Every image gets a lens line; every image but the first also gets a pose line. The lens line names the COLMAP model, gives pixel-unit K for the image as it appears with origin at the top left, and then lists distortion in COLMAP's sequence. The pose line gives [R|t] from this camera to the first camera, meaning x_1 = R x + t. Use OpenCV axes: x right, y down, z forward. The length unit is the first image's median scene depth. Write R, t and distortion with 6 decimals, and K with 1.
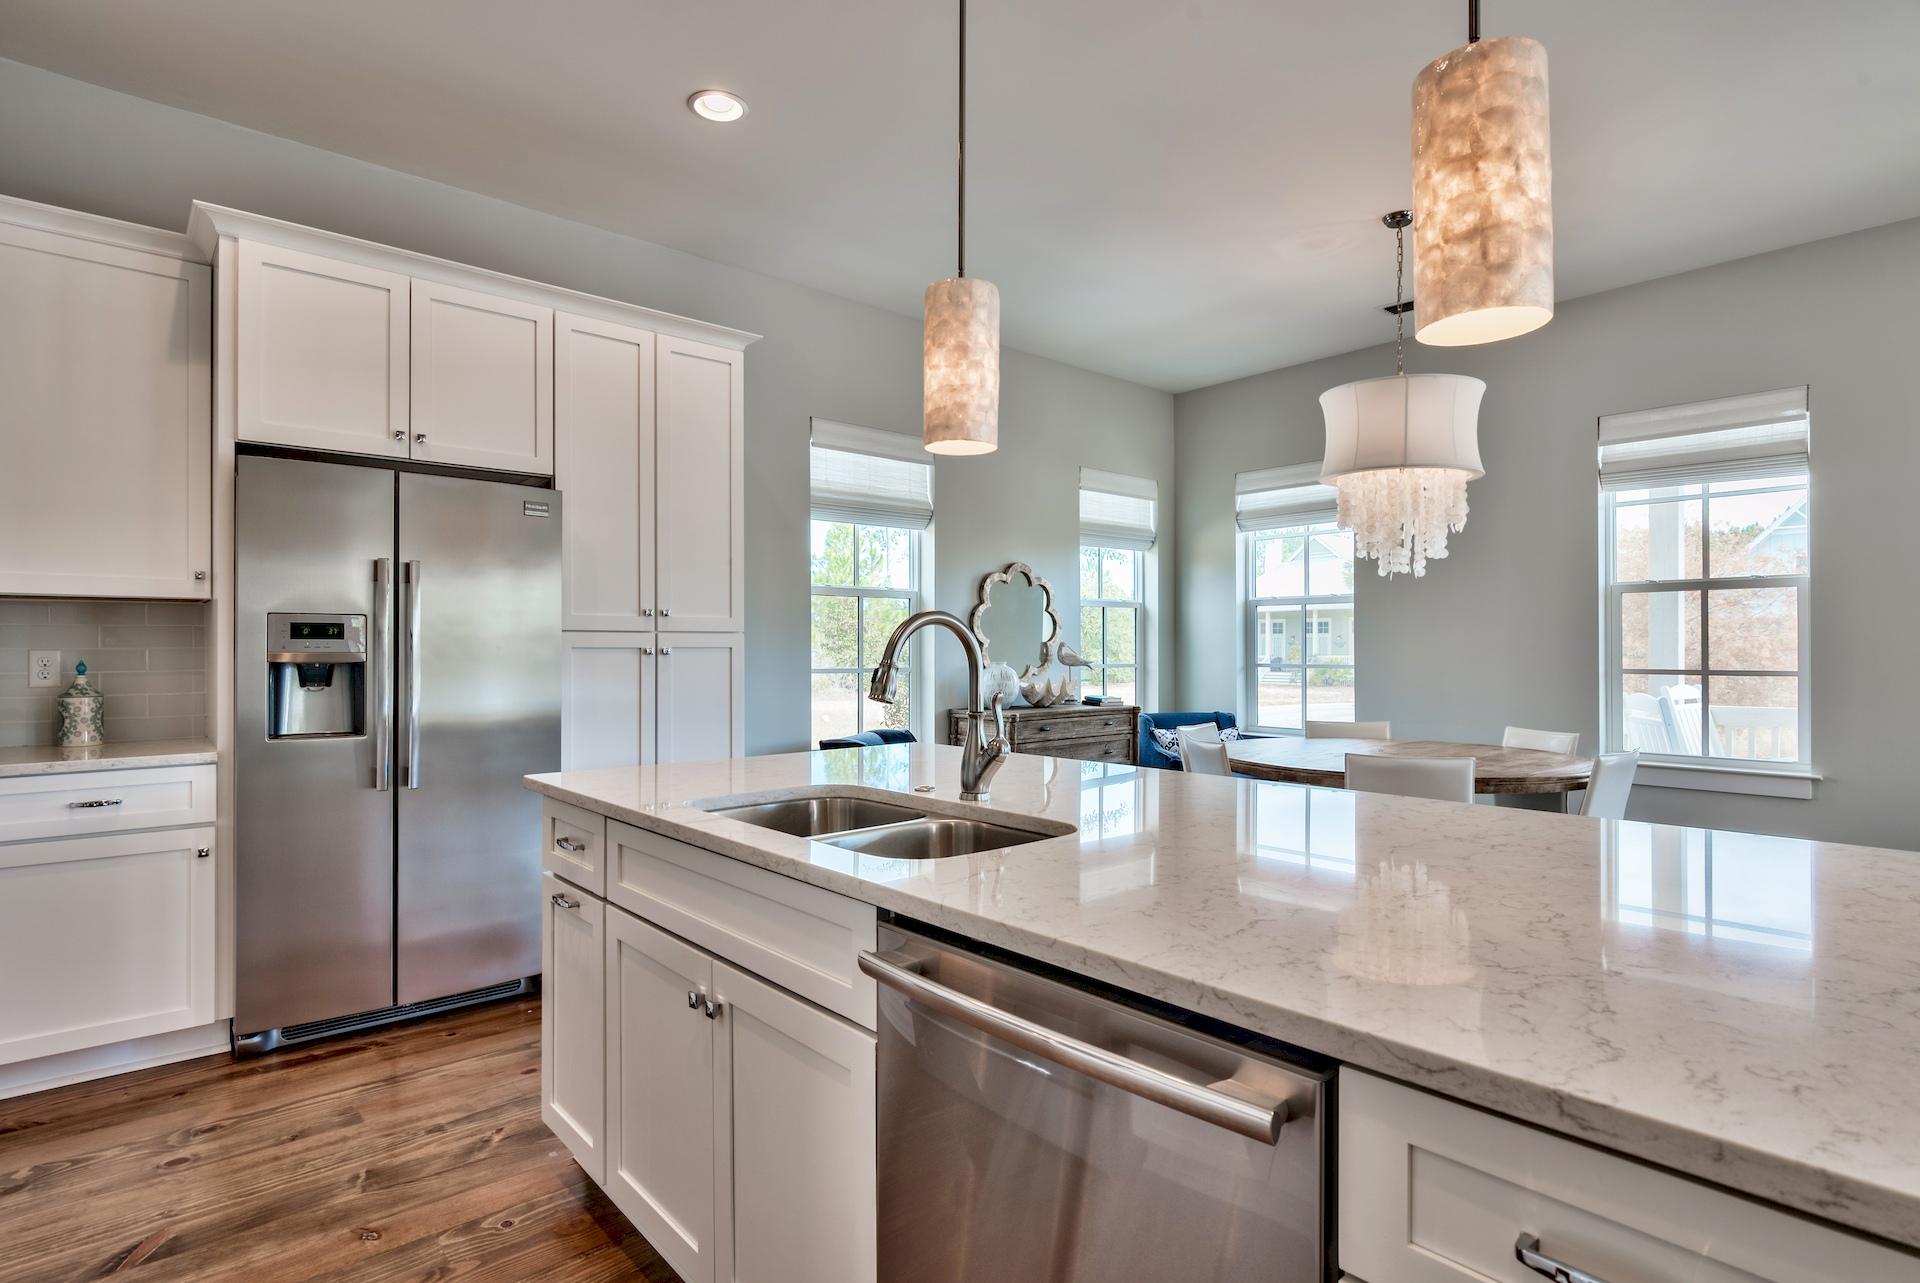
lens RADIAL K [[958.4, 0, 960.1], [0, 958.4, 646.6], [0, 0, 1]] dist [-0.009910, 0.001444]
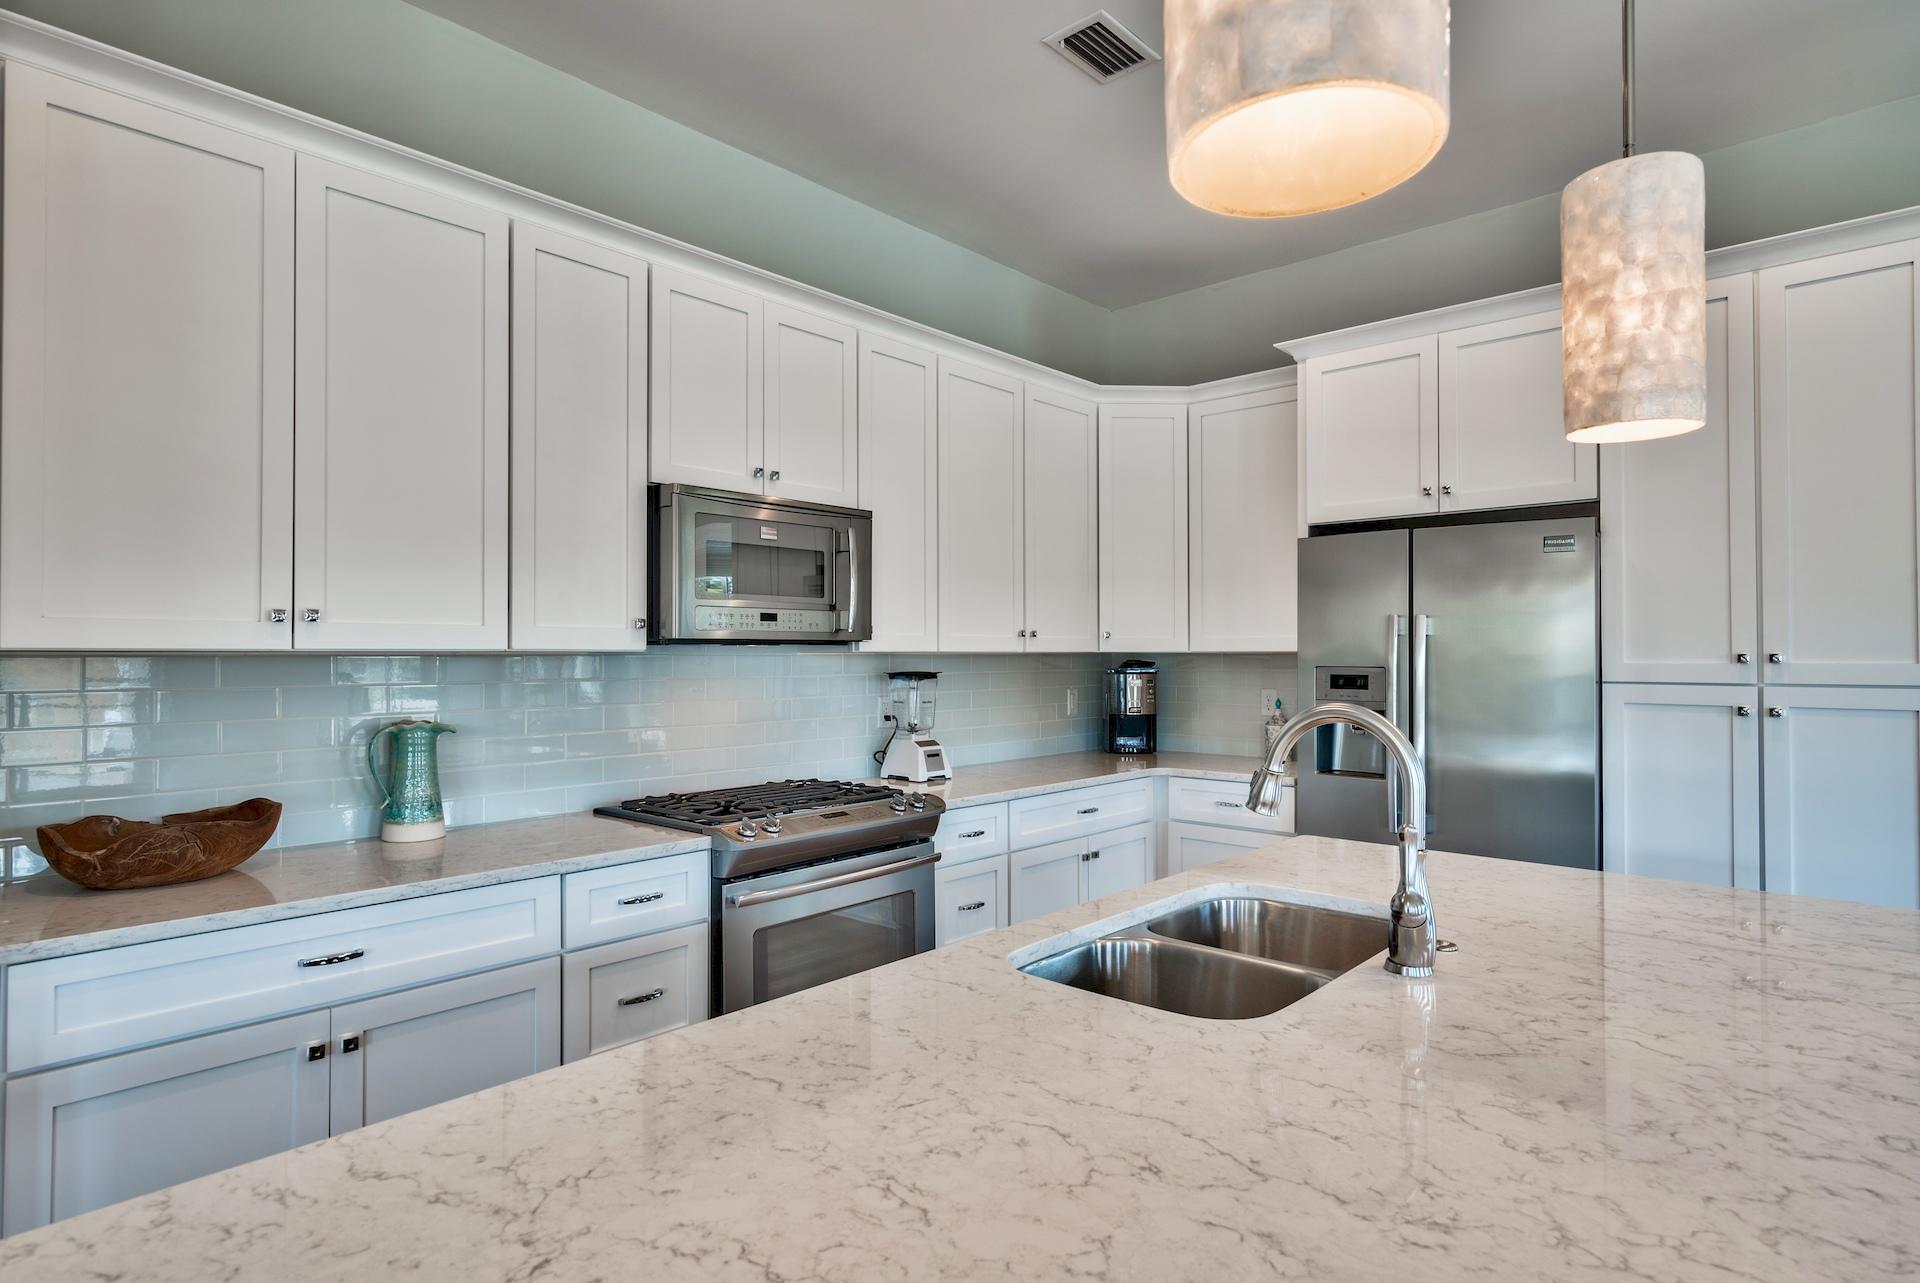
lens RADIAL K [[1052.1, 0, 961.2], [0, 1052.1, 638.9], [0, 0, 1]] dist [-0.001937, 0.001546]
pose [[0.106739, -0.012385, -0.994210, 0.531756], [0.002832, 0.999922, -0.012152, -0.054707], [0.994283, -0.001519, 0.106766, 0.413471]]
